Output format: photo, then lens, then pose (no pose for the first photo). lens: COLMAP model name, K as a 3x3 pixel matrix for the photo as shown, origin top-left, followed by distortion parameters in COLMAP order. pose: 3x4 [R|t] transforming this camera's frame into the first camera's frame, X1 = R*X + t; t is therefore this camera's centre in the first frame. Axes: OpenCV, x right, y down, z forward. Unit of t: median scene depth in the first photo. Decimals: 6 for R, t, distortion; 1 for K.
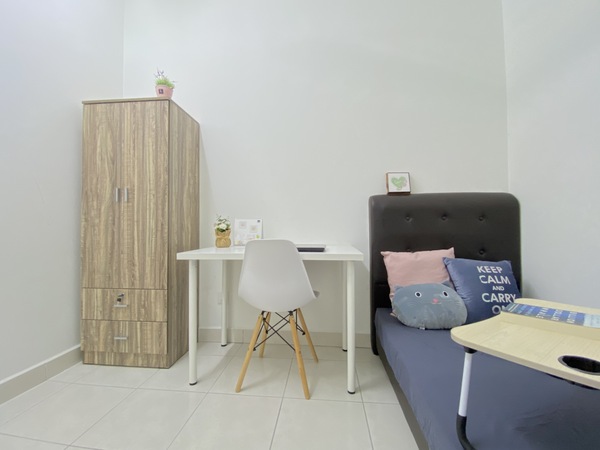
lens RADIAL K [[262.7, 0, 300.6], [0, 262.7, 226.8], [0, 0, 1]] dist [-0.014077, -0.002662]
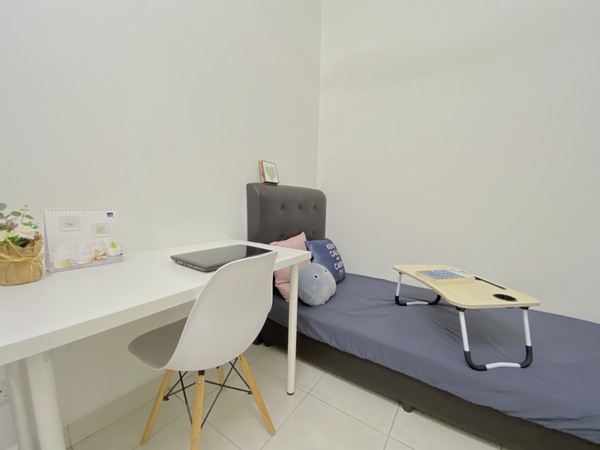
lens RADIAL K [[239.3, 0, 304.6], [0, 239.3, 227.0], [0, 0, 1]] dist [0.003046, -0.000637]
pose [[0.465037, -0.073657, 0.882222, -0.447534], [-0.037801, 0.993972, 0.102913, -0.066728], [-0.884484, -0.081207, 0.459450, 0.495889]]
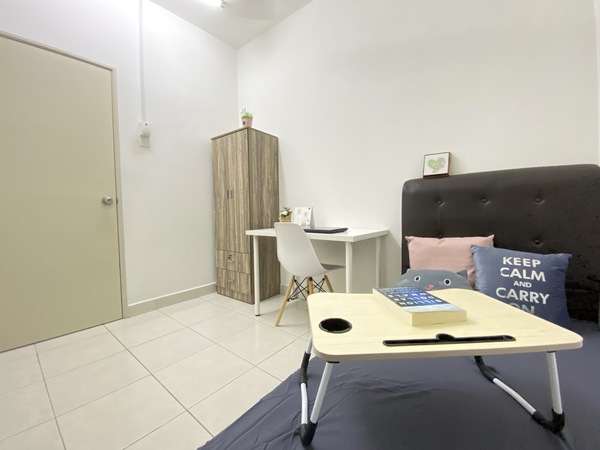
lens RADIAL K [[239.3, 0, 301.7], [0, 239.3, 229.8], [0, 0, 1]] dist [0.003046, -0.000637]
pose [[0.836641, 0.027880, -0.547042, 0.507398], [0.011050, 0.997641, 0.067746, 0.003498], [0.547640, -0.062724, 0.834360, -0.006685]]
